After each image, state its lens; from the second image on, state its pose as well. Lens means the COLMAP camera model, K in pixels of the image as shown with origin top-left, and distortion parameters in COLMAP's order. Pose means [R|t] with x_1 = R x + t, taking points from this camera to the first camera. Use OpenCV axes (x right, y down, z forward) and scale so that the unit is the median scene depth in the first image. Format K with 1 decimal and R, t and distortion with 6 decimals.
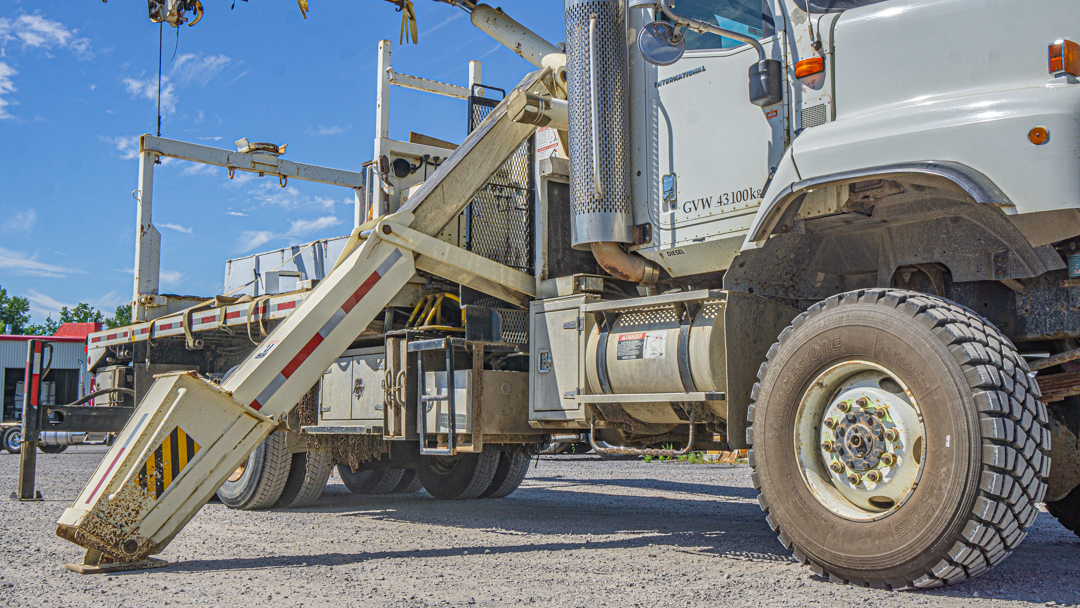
lens RADIAL K [[1168.9, 0, 540.0], [0, 1168.9, 304.0], [0, 0, 1]] dist [0.002062, 0.014903]
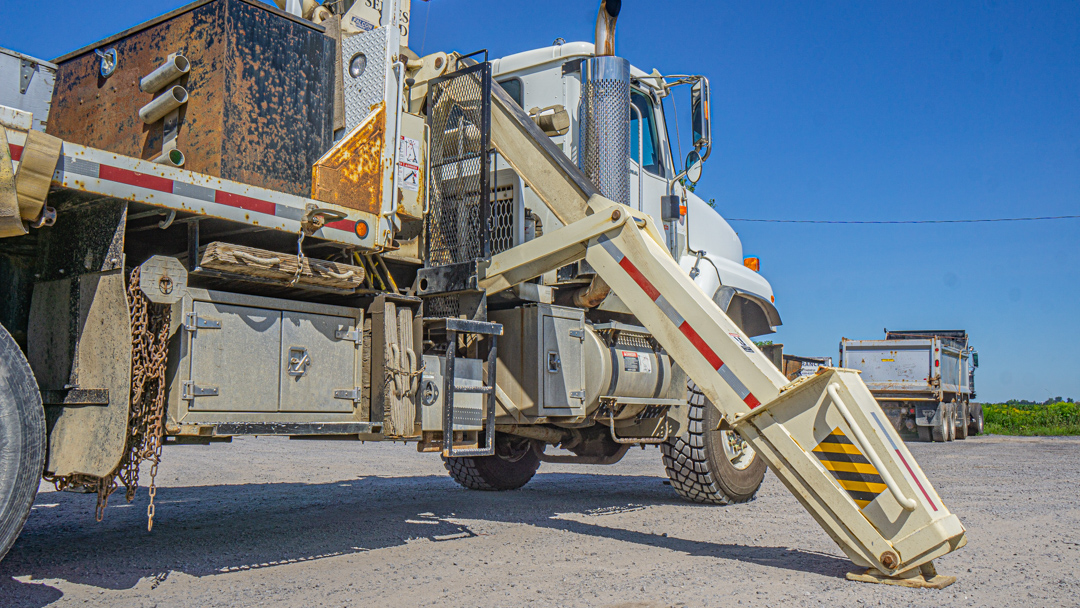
lens RADIAL K [[979.3, 0, 540.0], [0, 979.3, 304.0], [0, 0, 1]] dist [-0.064413, 0.003831]
pose [[-0.262020, 0.108110, 0.958988, -0.941525], [-0.105993, 0.984470, -0.139942, 0.134785], [-0.959224, -0.138313, -0.246492, 1.348595]]
